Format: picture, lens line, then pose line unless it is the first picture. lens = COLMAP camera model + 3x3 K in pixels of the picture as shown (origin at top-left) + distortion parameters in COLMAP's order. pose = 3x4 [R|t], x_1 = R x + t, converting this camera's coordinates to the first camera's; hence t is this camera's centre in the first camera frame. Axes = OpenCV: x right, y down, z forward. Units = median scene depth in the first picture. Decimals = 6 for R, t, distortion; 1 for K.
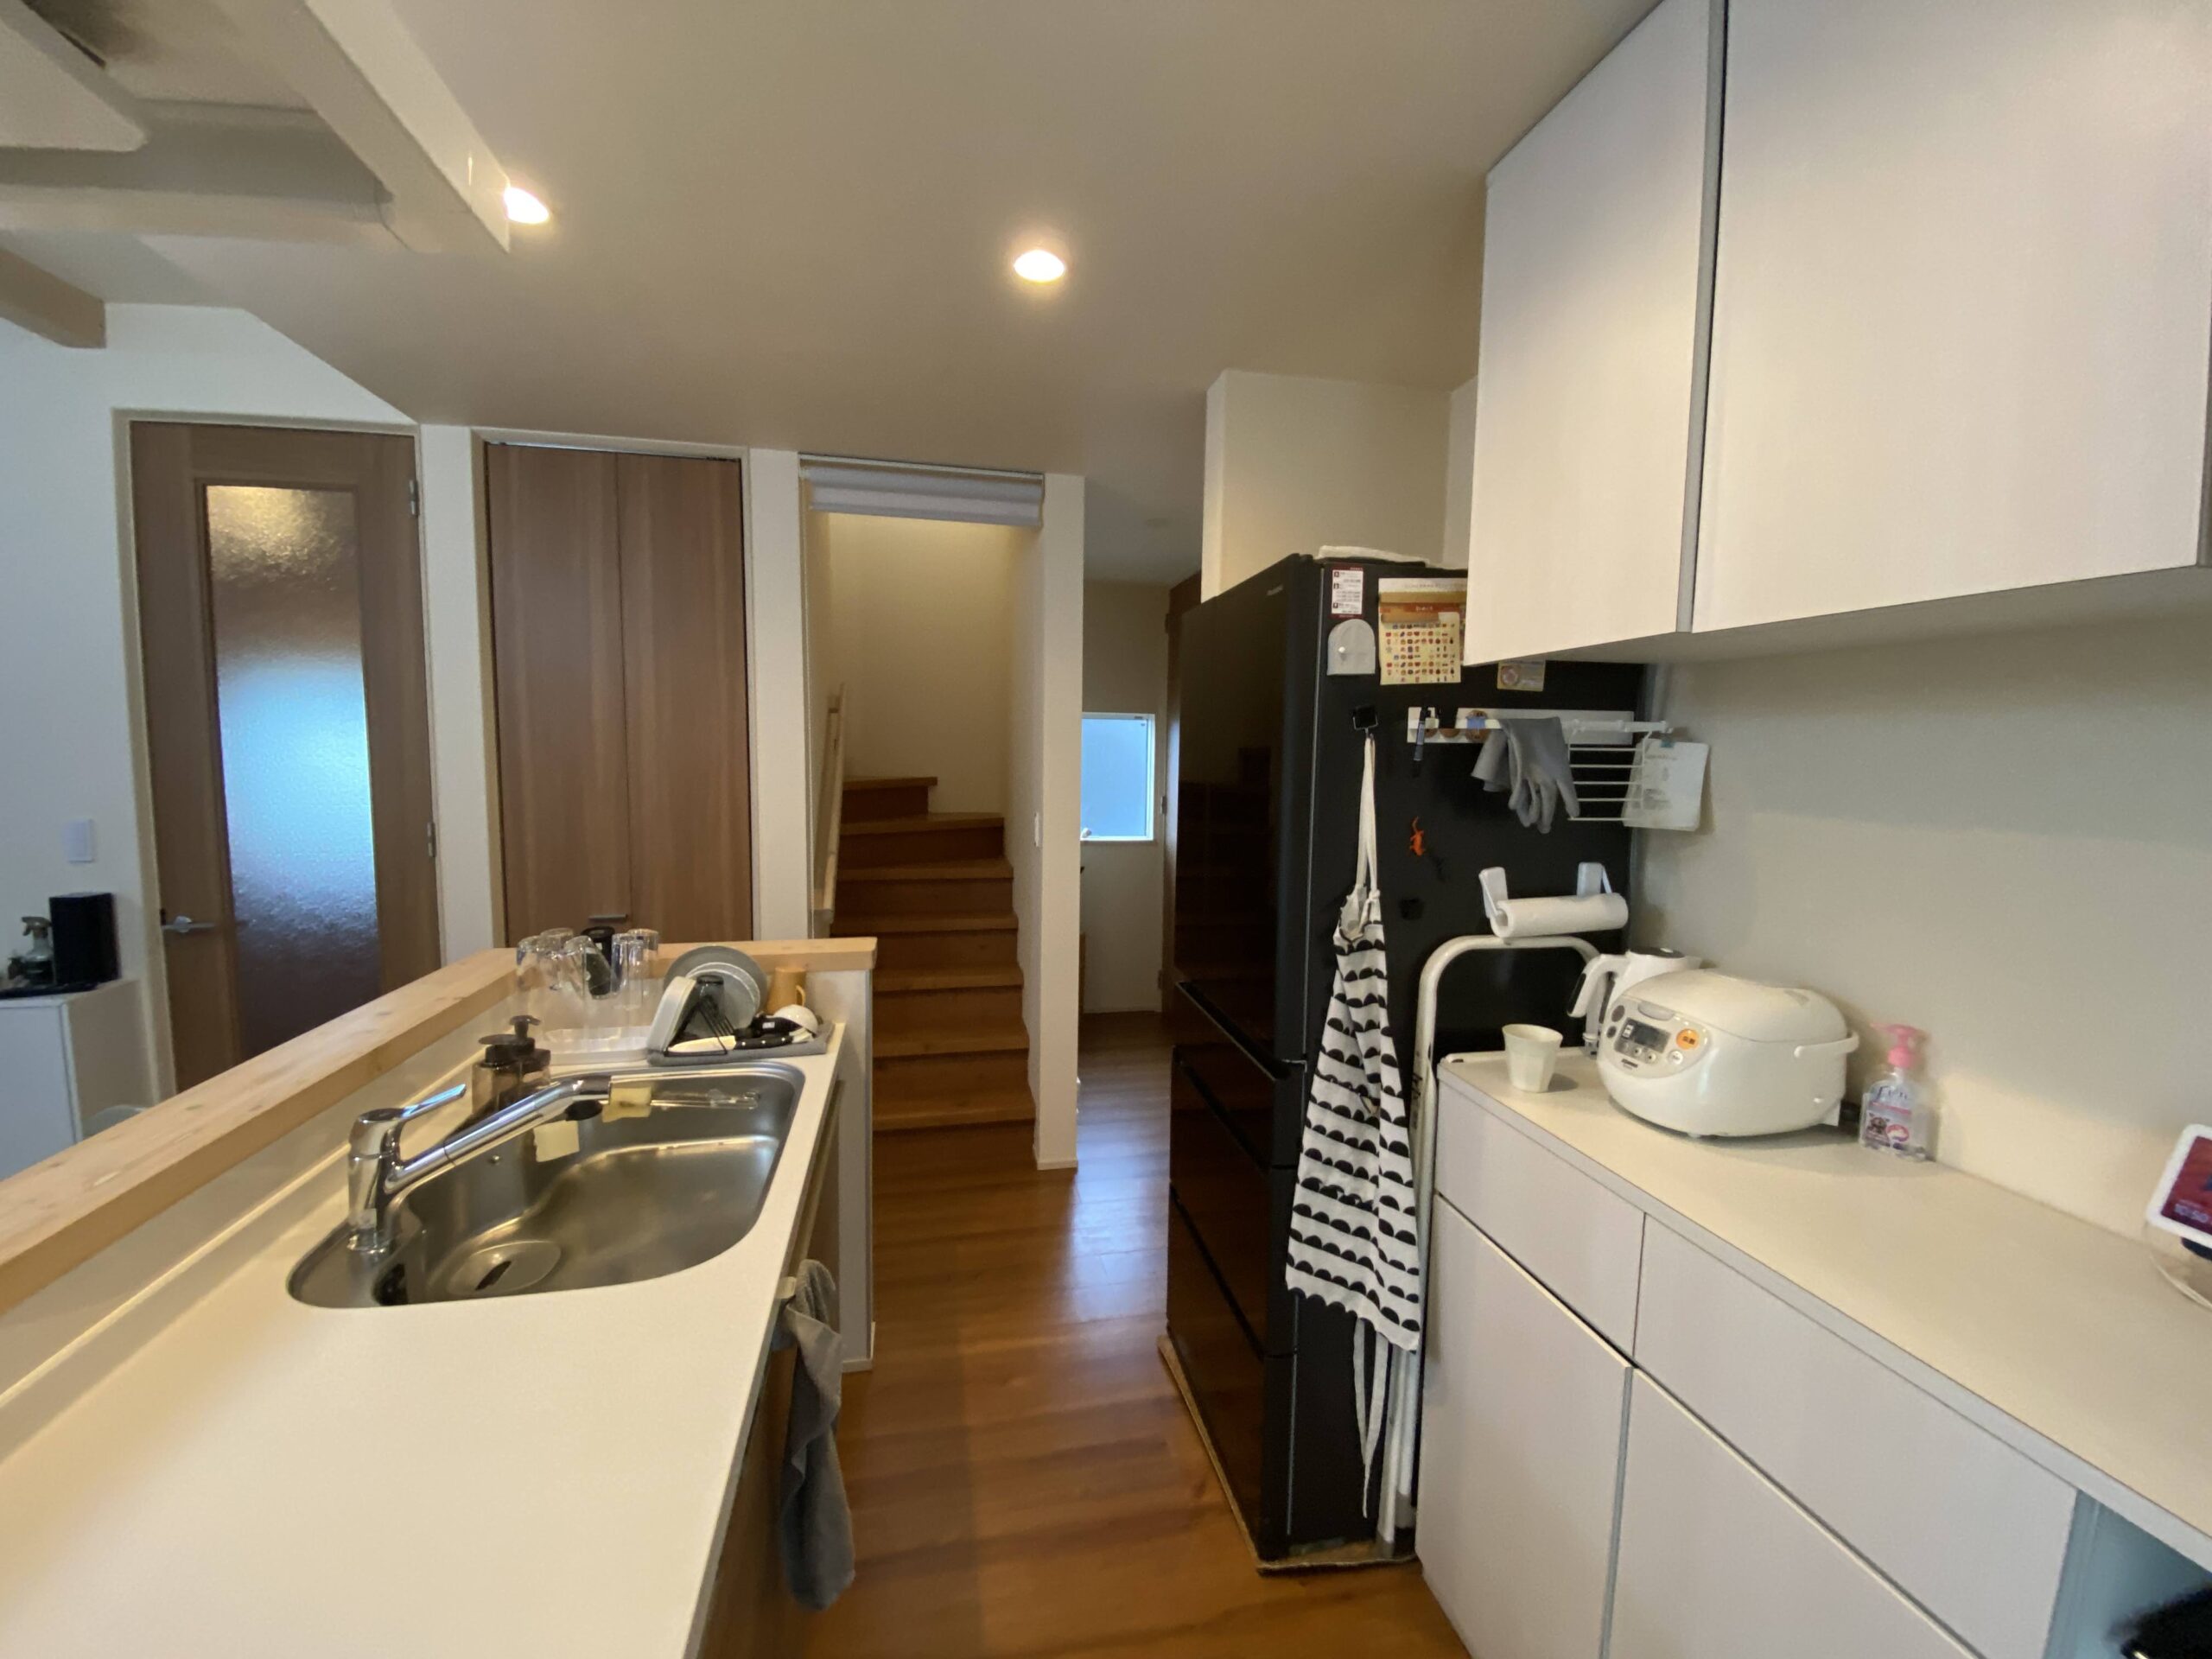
lens RADIAL K [[904.1, 0, 1112.1], [0, 904.1, 823.6], [0, 0, 1]] dist [0.002559, -0.015464]
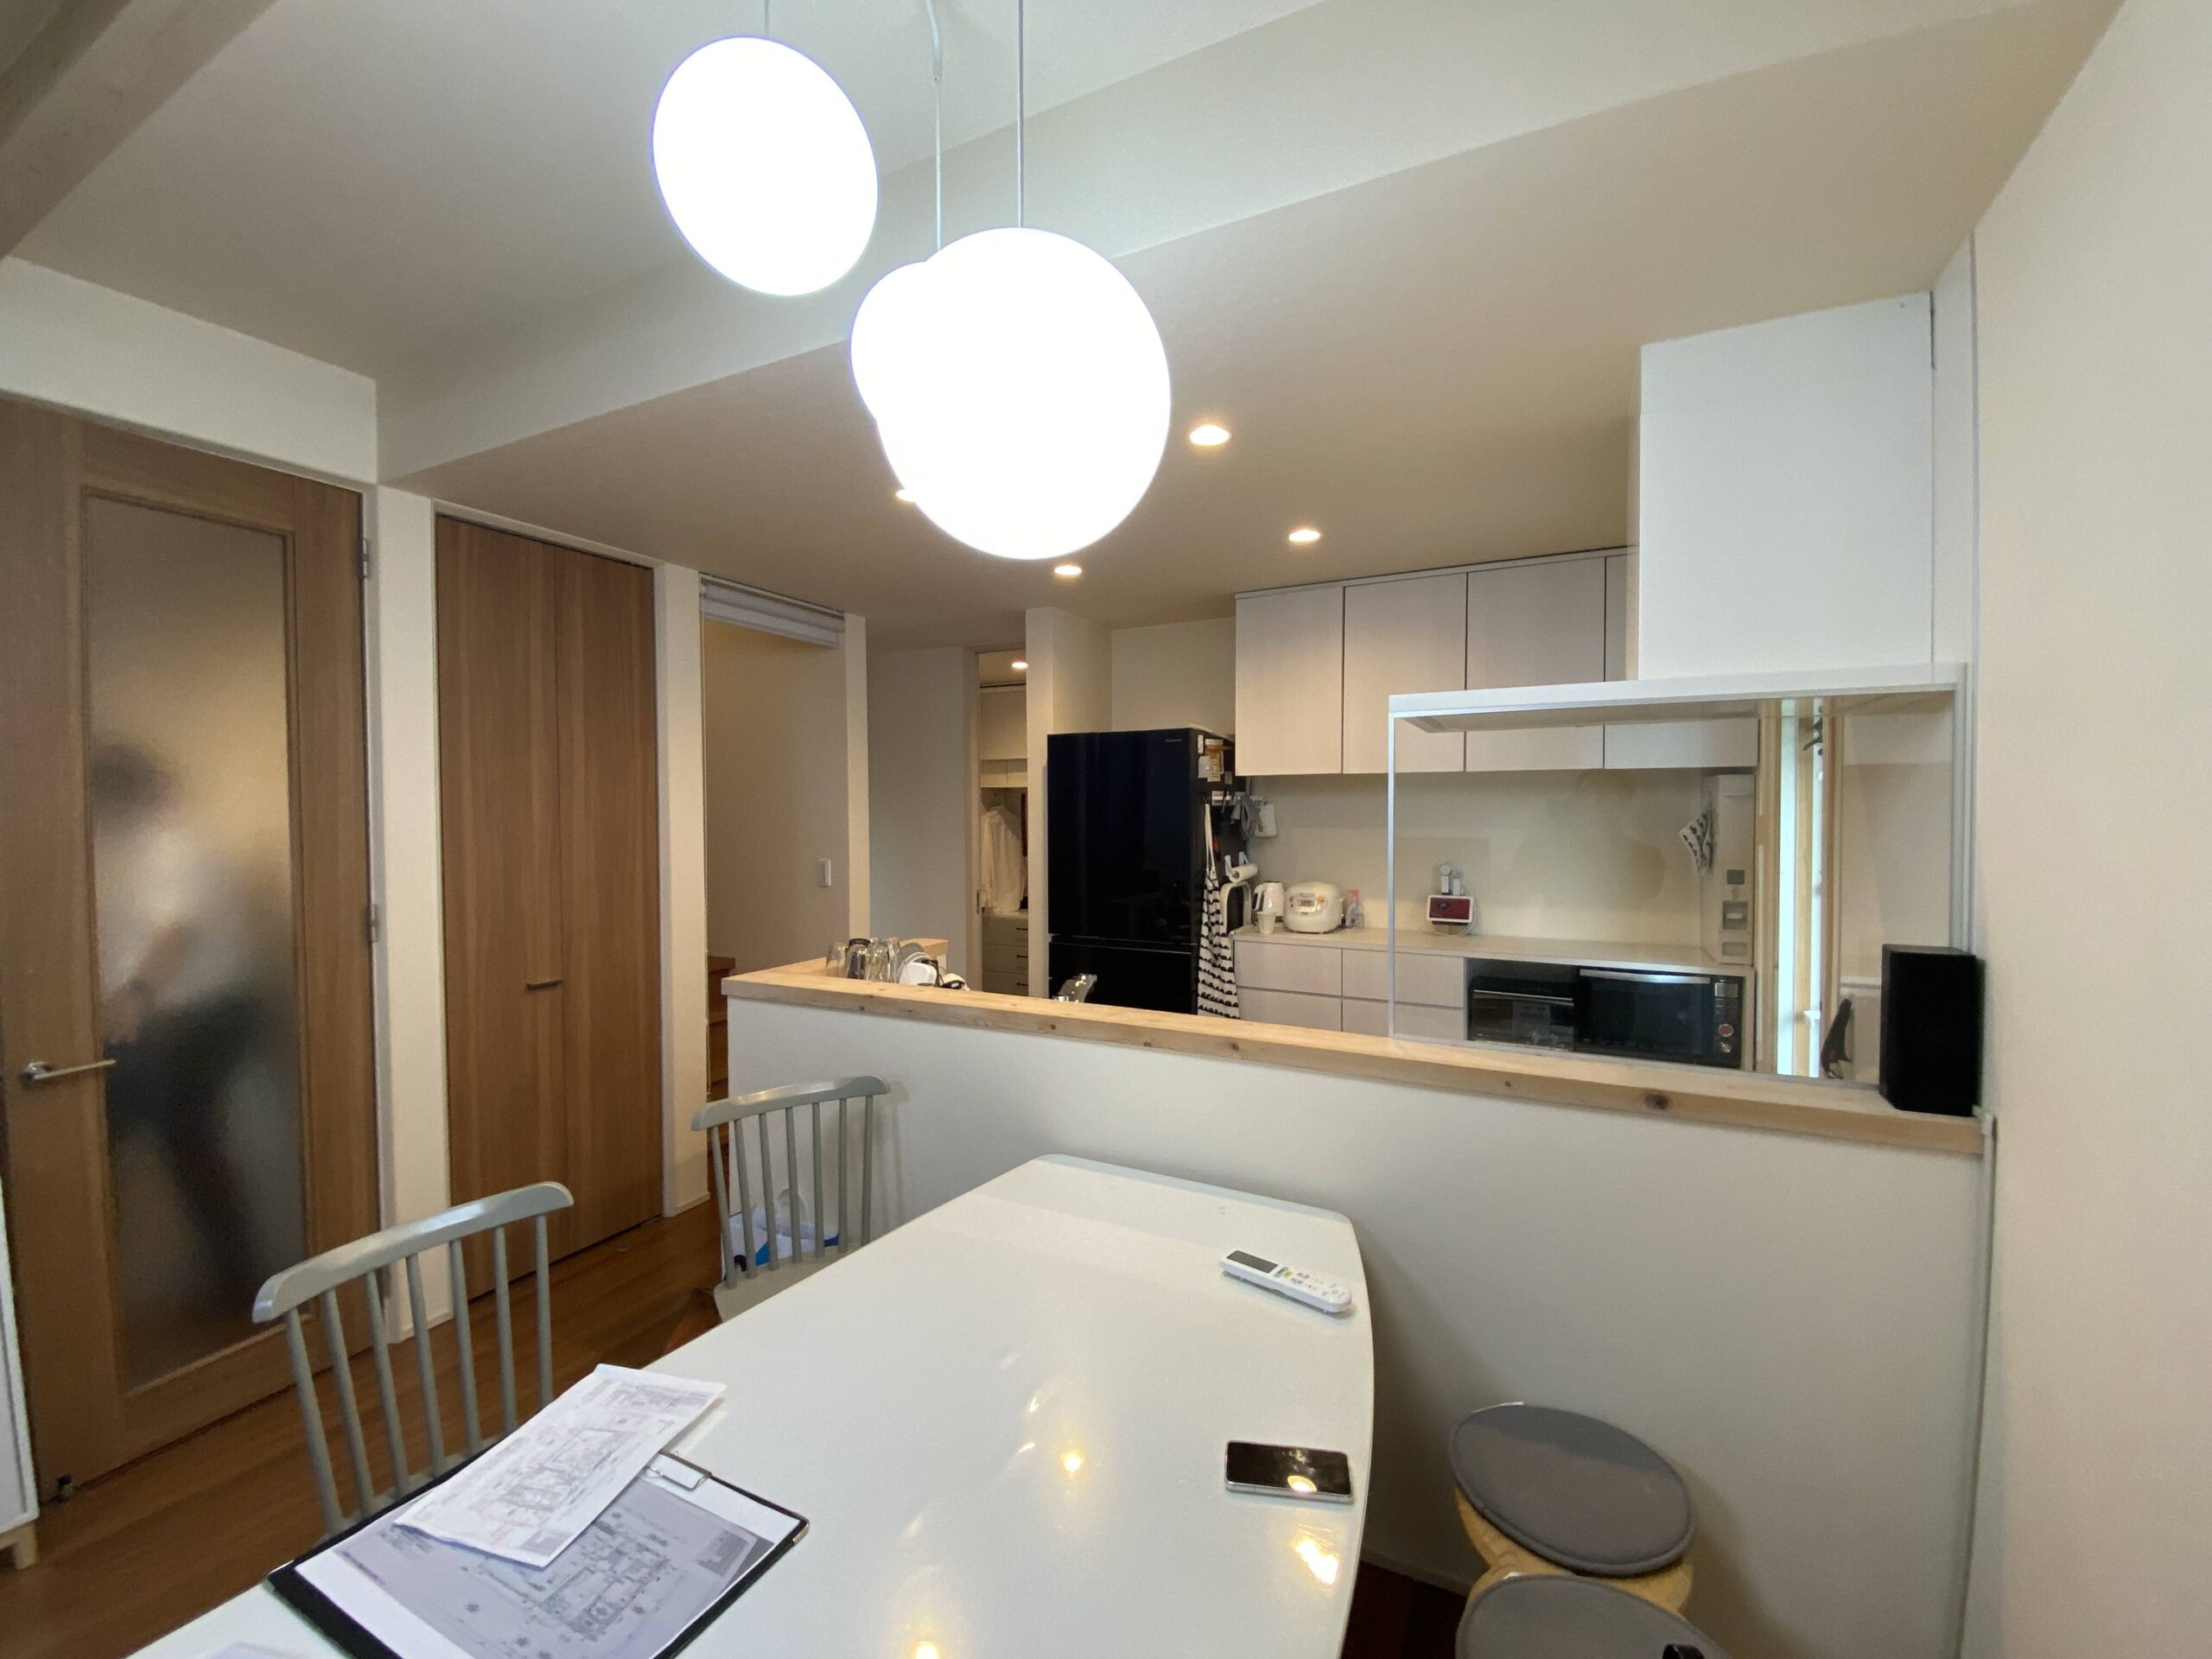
lens RADIAL K [[898.7, 0, 1106.9], [0, 898.7, 836.4], [0, 0, 1]] dist [0.024153, -0.021983]
pose [[0.631587, -0.042293, 0.774151, -1.744292], [0.076122, 0.997069, -0.007632, -0.009203], [-0.771559, 0.063750, 0.632955, -0.307122]]
